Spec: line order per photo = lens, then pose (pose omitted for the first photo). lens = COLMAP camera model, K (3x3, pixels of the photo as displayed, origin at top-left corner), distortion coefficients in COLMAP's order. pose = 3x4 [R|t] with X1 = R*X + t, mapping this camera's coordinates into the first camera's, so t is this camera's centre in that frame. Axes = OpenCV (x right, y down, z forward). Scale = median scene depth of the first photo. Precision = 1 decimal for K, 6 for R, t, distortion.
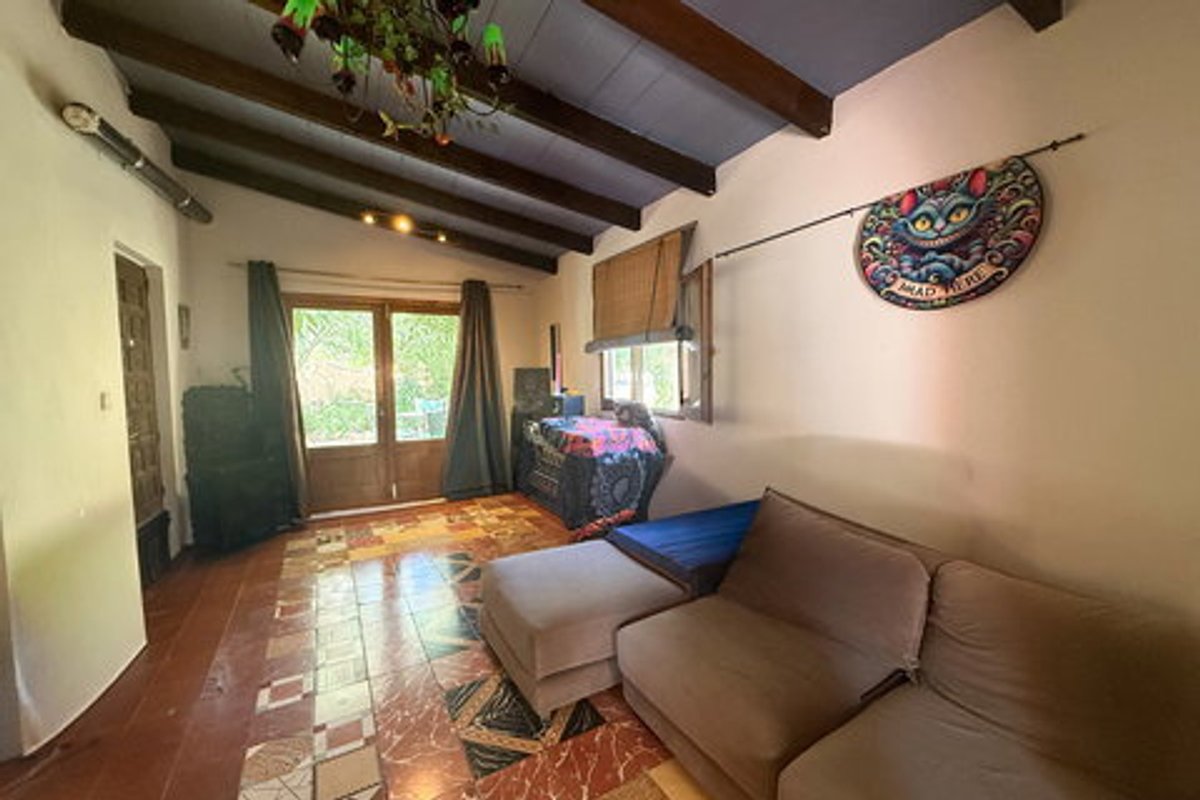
lens RADIAL K [[473.2, 0, 600.0], [0, 473.2, 400.0], [0, 0, 1]] dist [-0.001373, 0.000154]
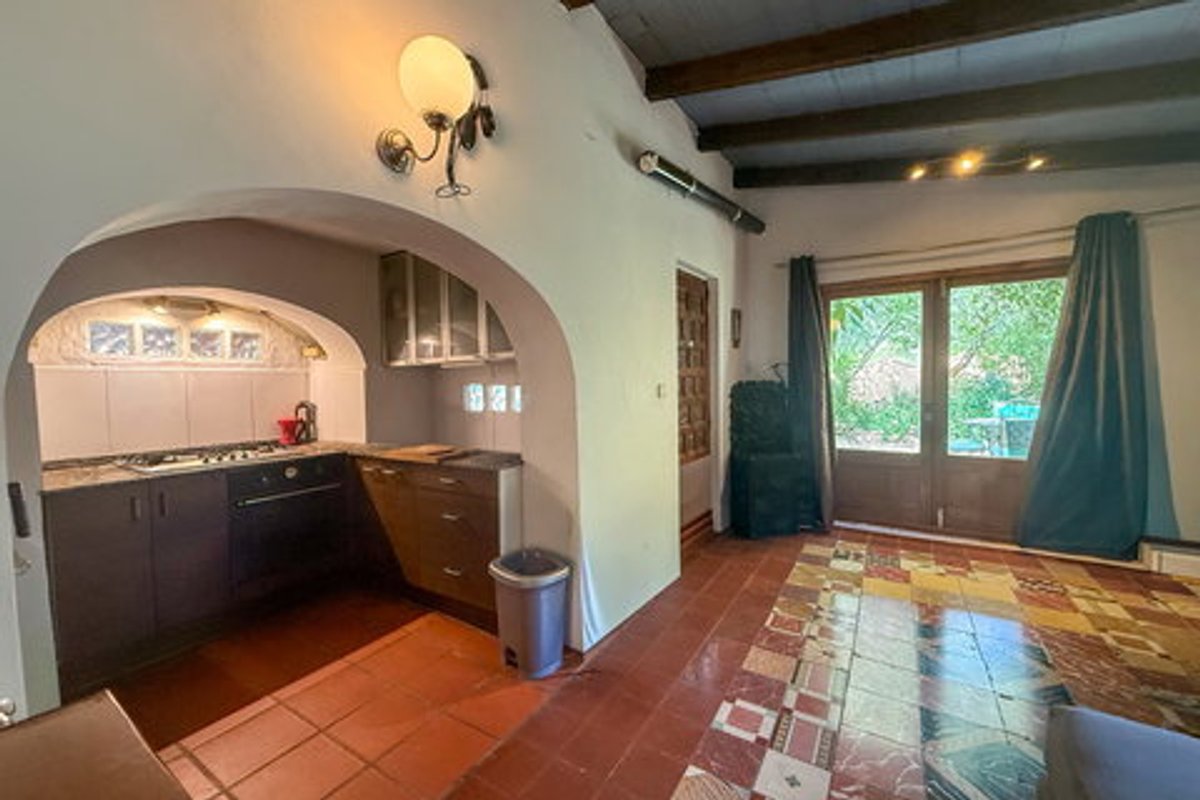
lens RADIAL K [[483.3, 0, 600.0], [0, 483.3, 400.0], [0, 0, 1]] dist [0.009681, -0.000056]
pose [[0.474729, 0.039098, -0.879263, -0.006244], [-0.037874, 0.998995, 0.023973, 0.001252], [0.879317, 0.021921, 0.475733, 0.156015]]
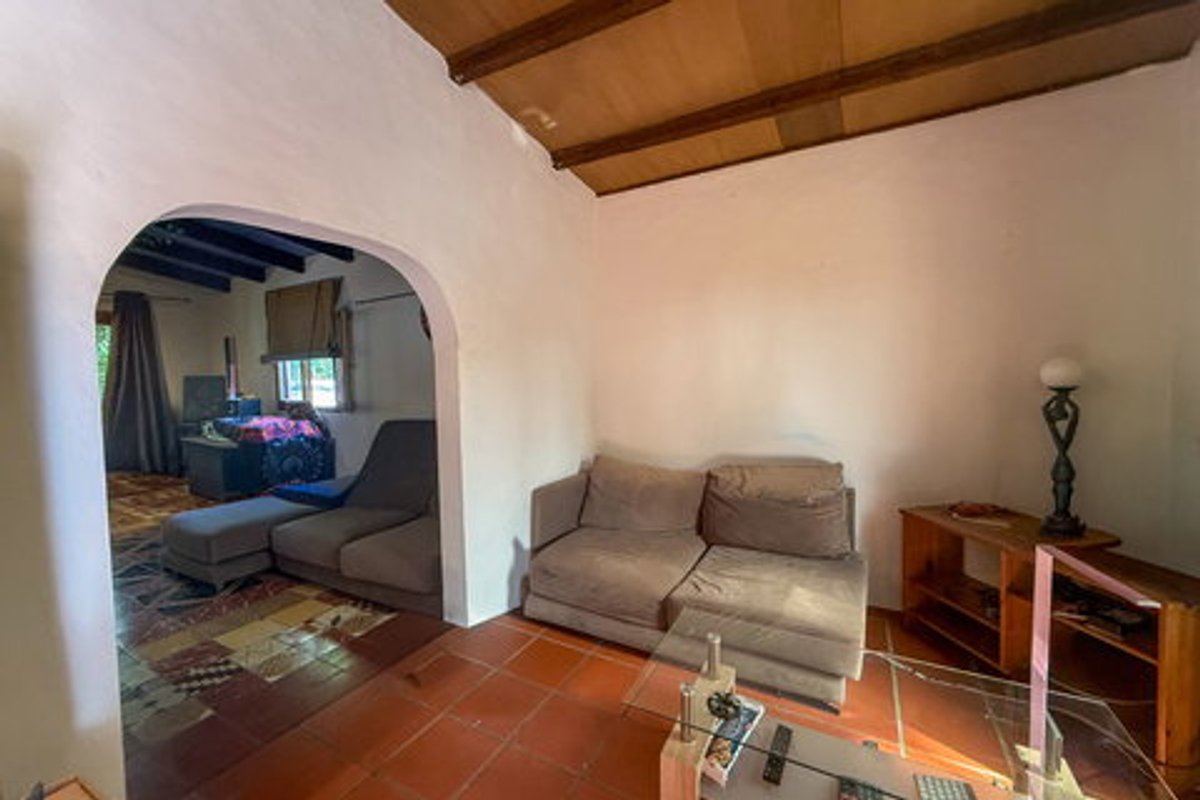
lens RADIAL K [[473.2, 0, 600.0], [0, 473.2, 400.0], [0, 0, 1]] dist [-0.001373, 0.000154]
pose [[0.853255, -0.031993, 0.520512, 0.093744], [0.036694, 0.999326, 0.001271, 0.028990], [-0.520202, 0.018015, 0.853853, -0.584482]]
